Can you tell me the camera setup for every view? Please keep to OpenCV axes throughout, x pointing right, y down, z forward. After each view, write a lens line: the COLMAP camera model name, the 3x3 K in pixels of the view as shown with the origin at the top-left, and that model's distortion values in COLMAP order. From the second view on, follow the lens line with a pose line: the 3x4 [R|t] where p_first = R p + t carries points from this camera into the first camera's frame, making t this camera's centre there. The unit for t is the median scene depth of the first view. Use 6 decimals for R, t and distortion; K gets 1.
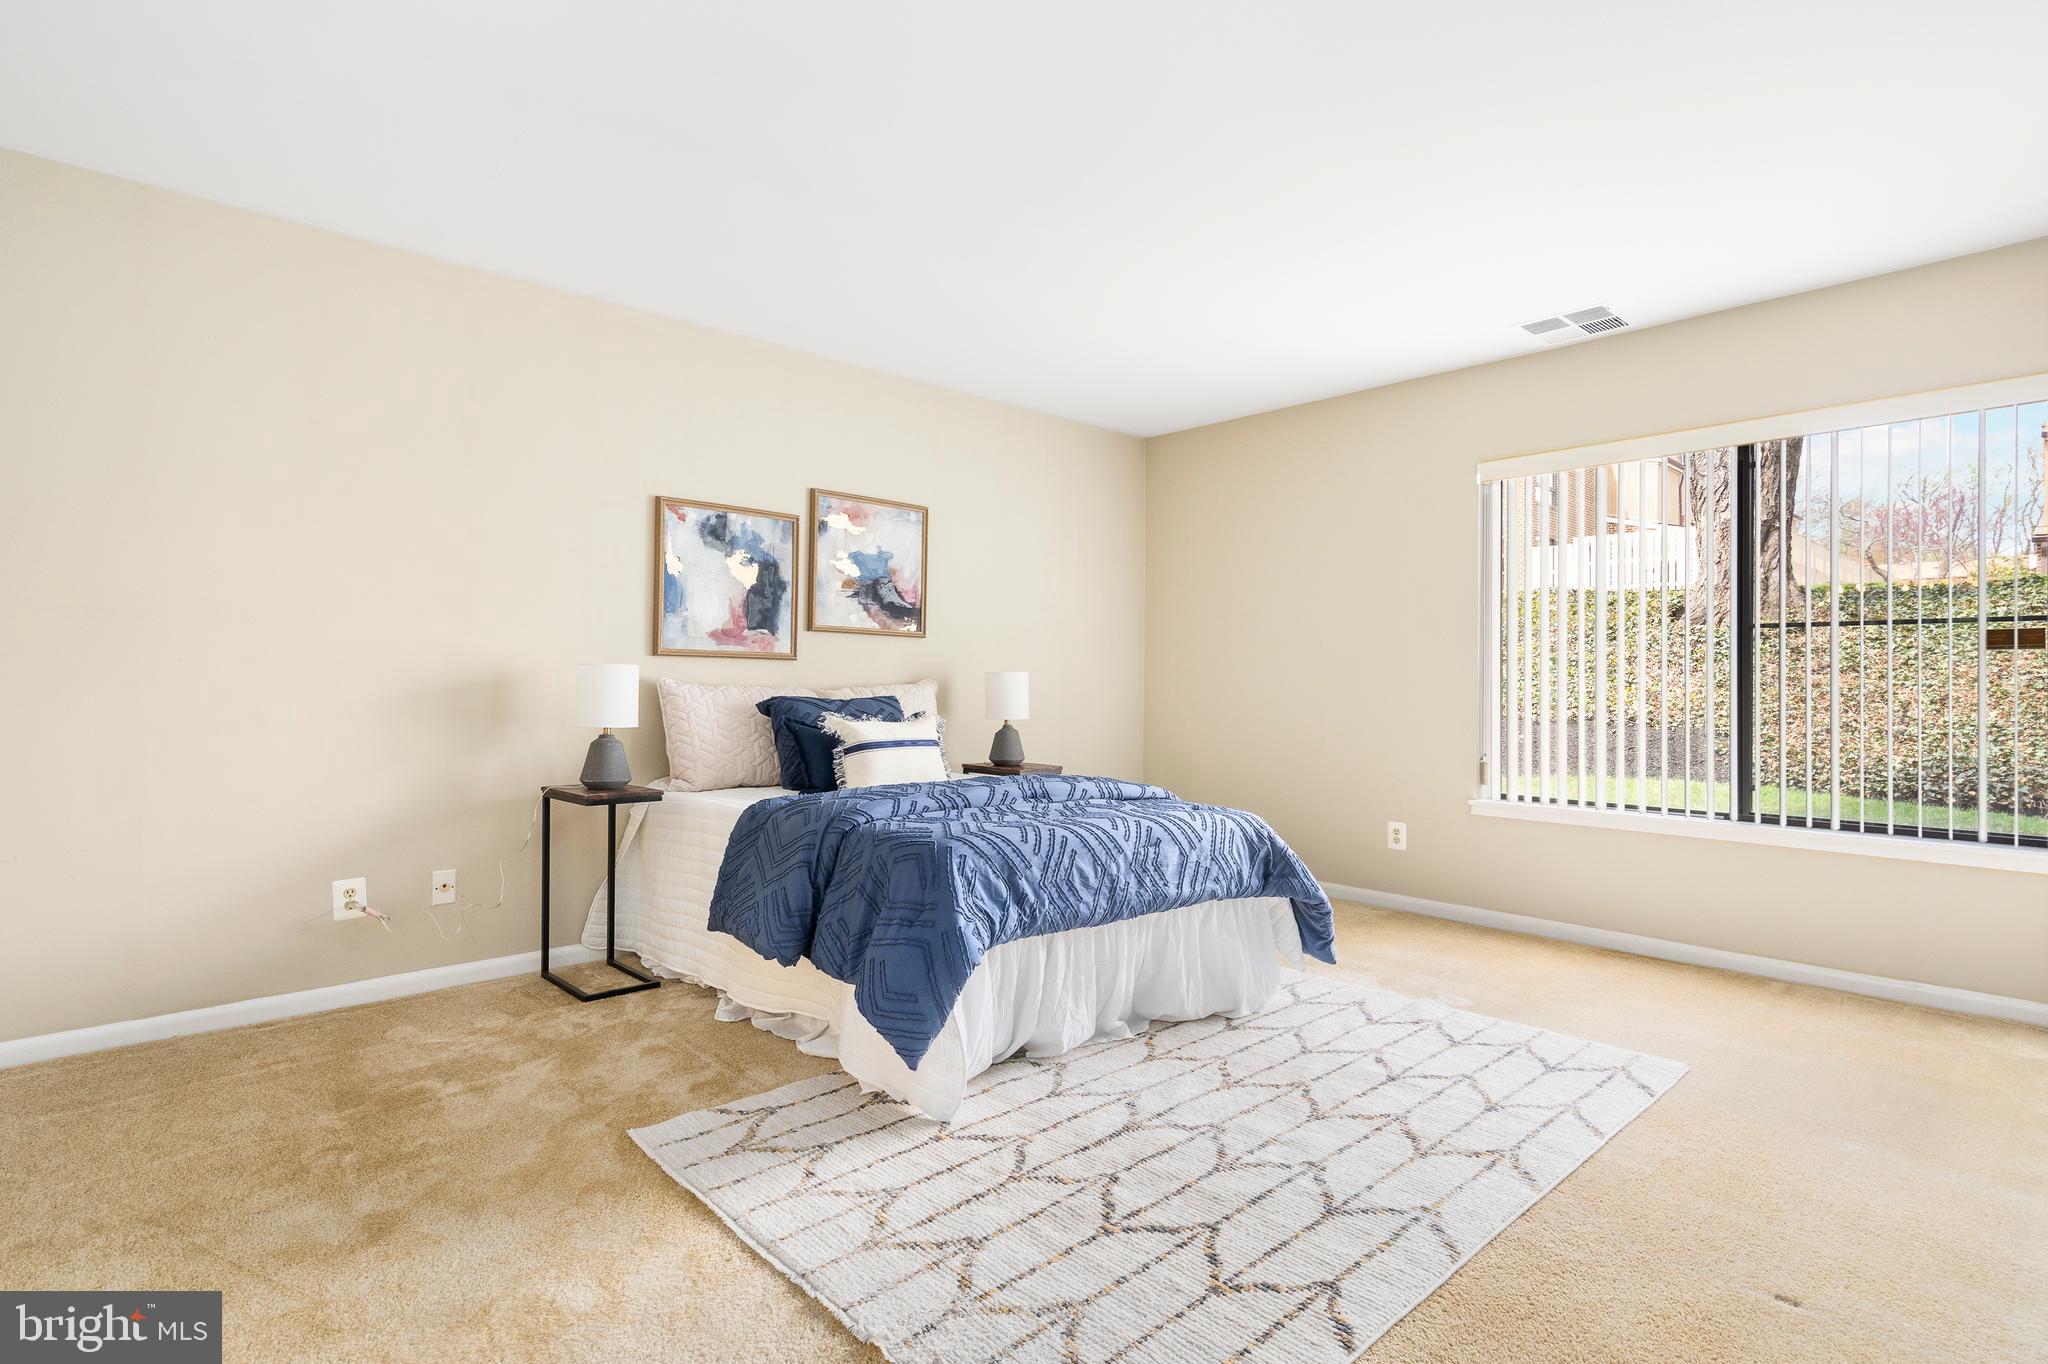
lens RADIAL K [[999.7, 0, 1021.7], [0, 999.7, 688.5], [0, 0, 1]] dist [-0.002526, 0.000022]
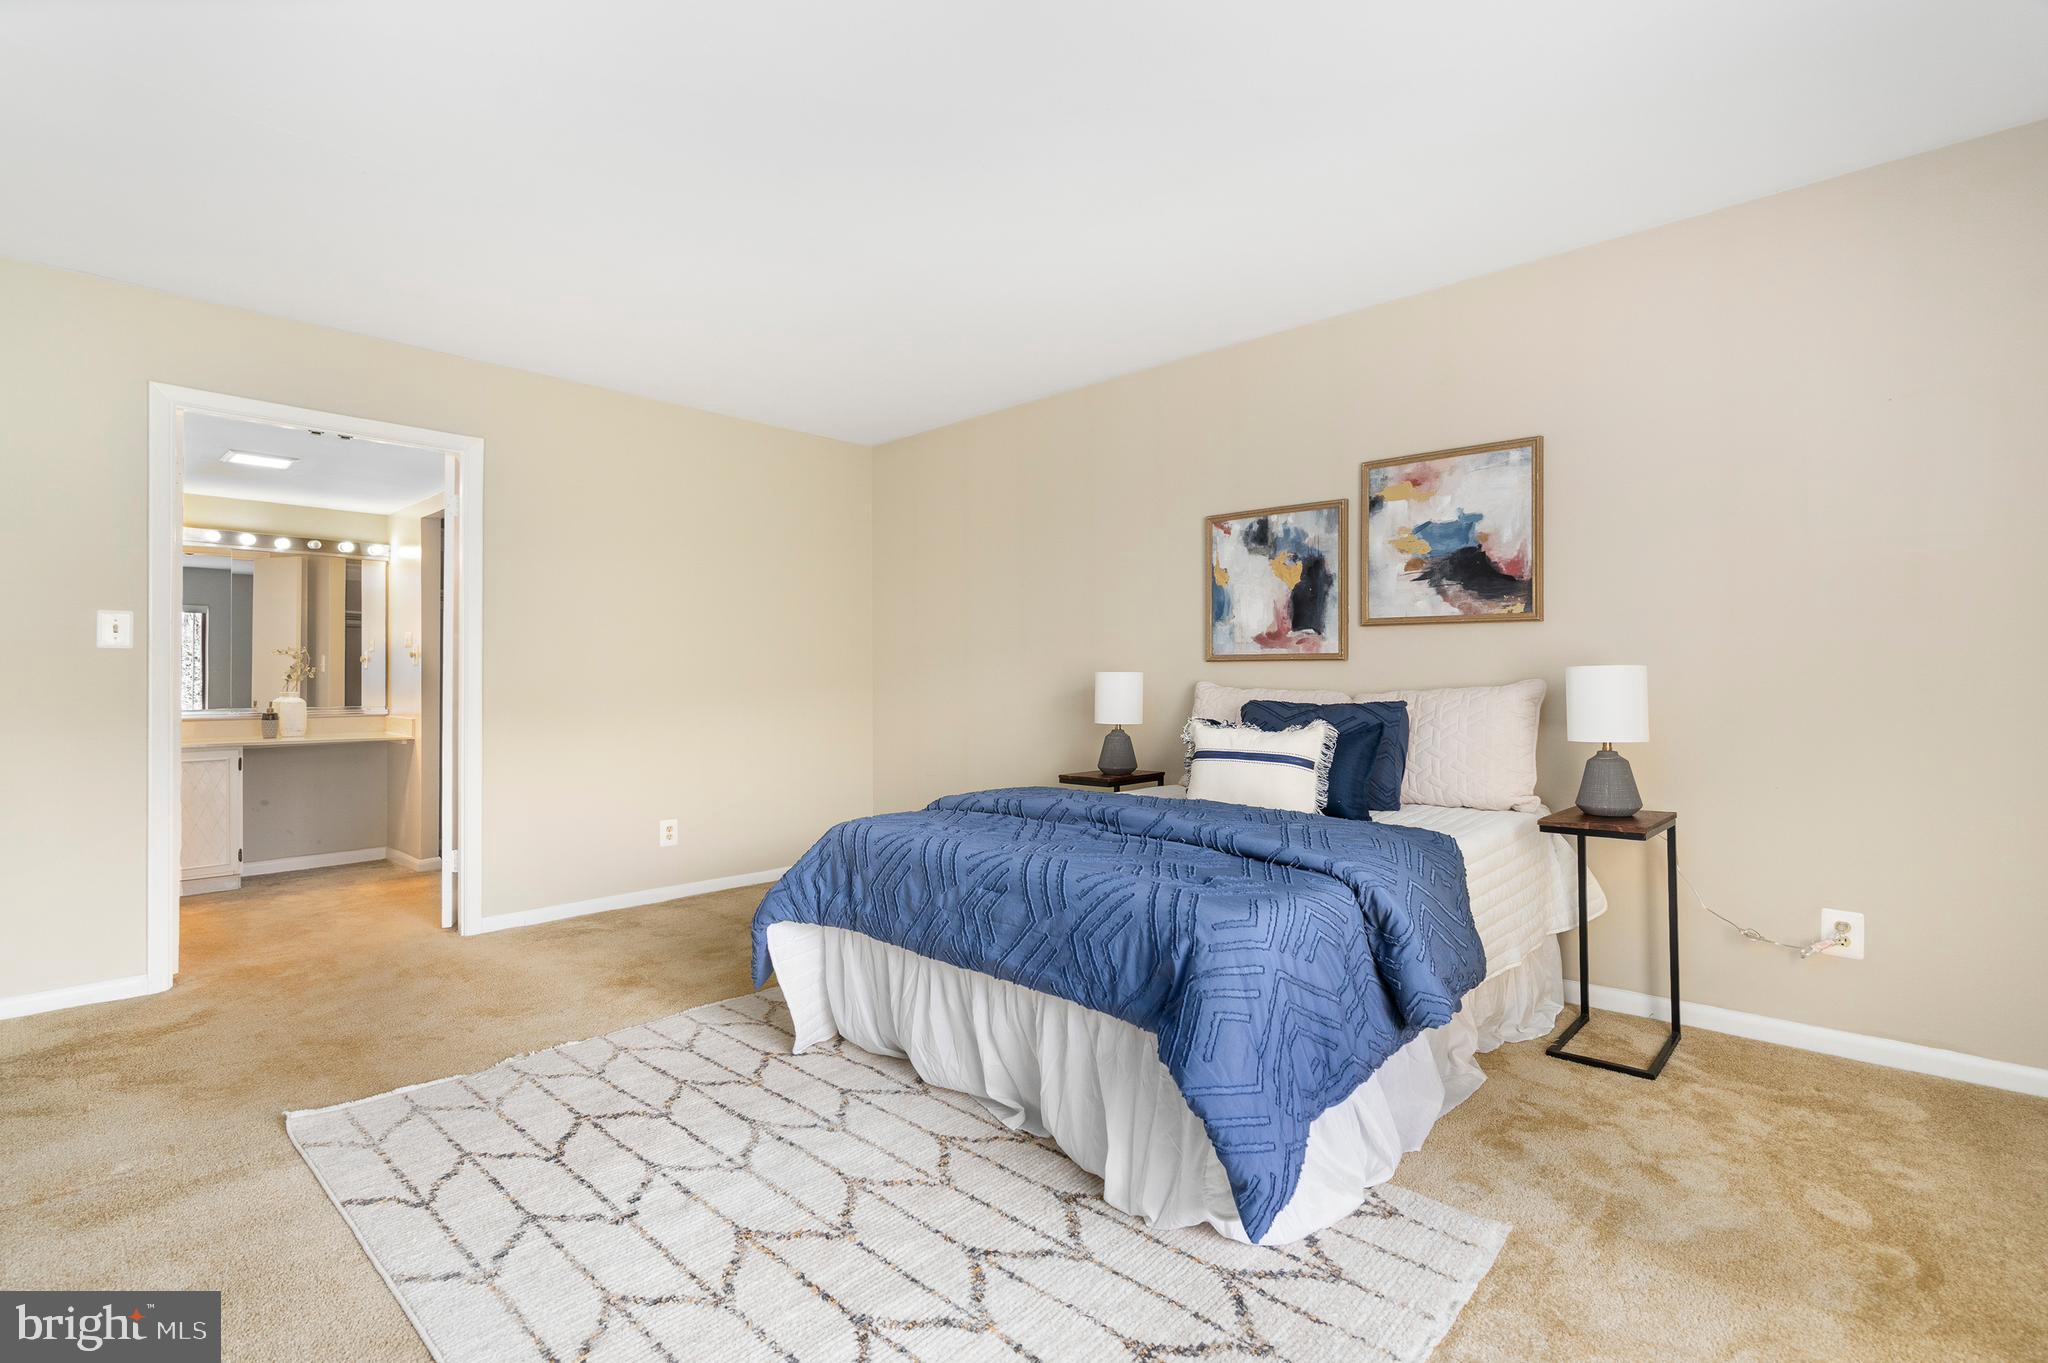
lens RADIAL K [[943.3, 0, 1021.9], [0, 943.3, 673.3], [0, 0, 1]] dist [-0.004298, -0.000177]
pose [[0.092558, -0.016199, -0.995575, 0.620744], [0.000248, 0.999868, -0.016246, -0.003070], [0.995707, 0.001257, 0.092550, 0.667447]]
